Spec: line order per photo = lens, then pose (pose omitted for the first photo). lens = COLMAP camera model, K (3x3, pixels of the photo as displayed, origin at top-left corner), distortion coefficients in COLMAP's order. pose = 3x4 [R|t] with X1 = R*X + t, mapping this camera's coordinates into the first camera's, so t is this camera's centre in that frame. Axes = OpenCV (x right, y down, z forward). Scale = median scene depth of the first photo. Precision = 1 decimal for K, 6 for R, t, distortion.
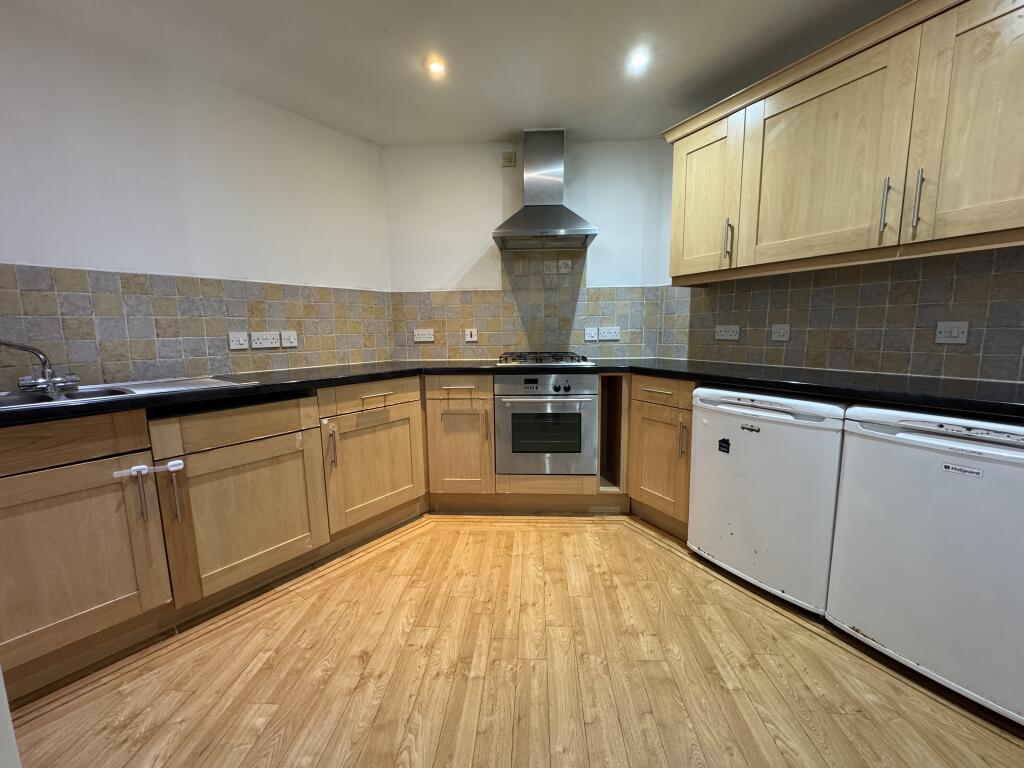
lens RADIAL K [[407.5, 0, 510.6], [0, 407.5, 385.0], [0, 0, 1]] dist [-0.000406, -0.000020]
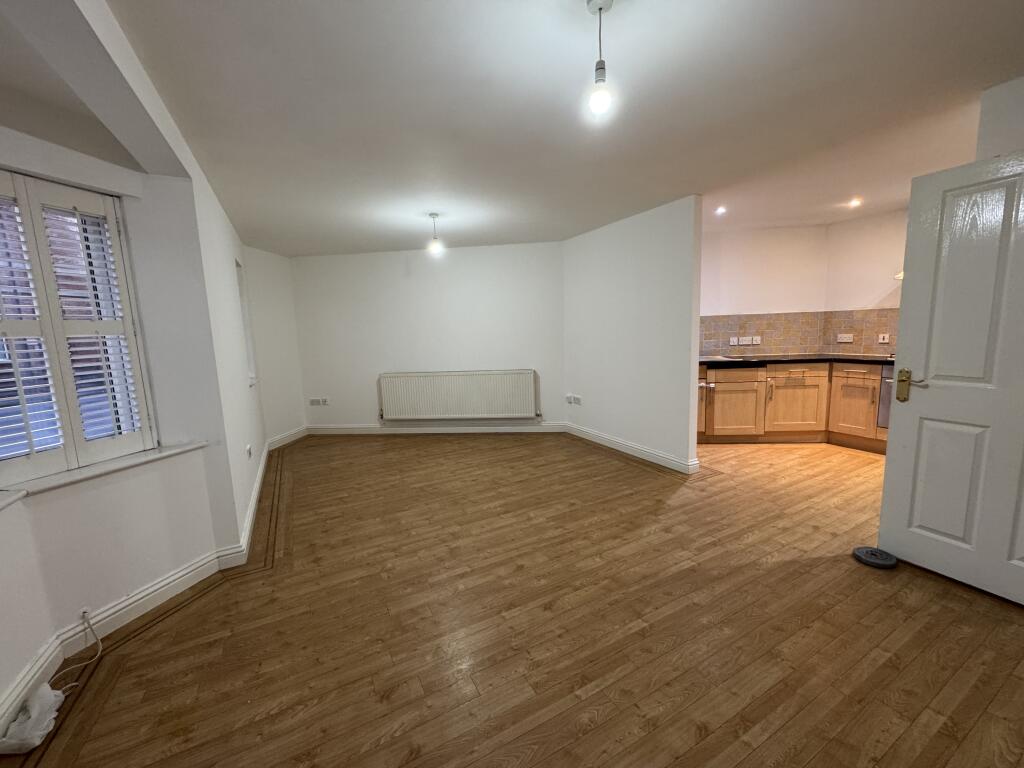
lens RADIAL K [[407.5, 0, 510.6], [0, 407.5, 385.0], [0, 0, 1]] dist [-0.000406, -0.000020]
pose [[0.523729, 0.112932, -0.844366, 0.634987], [-0.087489, 0.993063, 0.078554, 0.064030], [0.847380, 0.032732, 0.529977, -1.267077]]
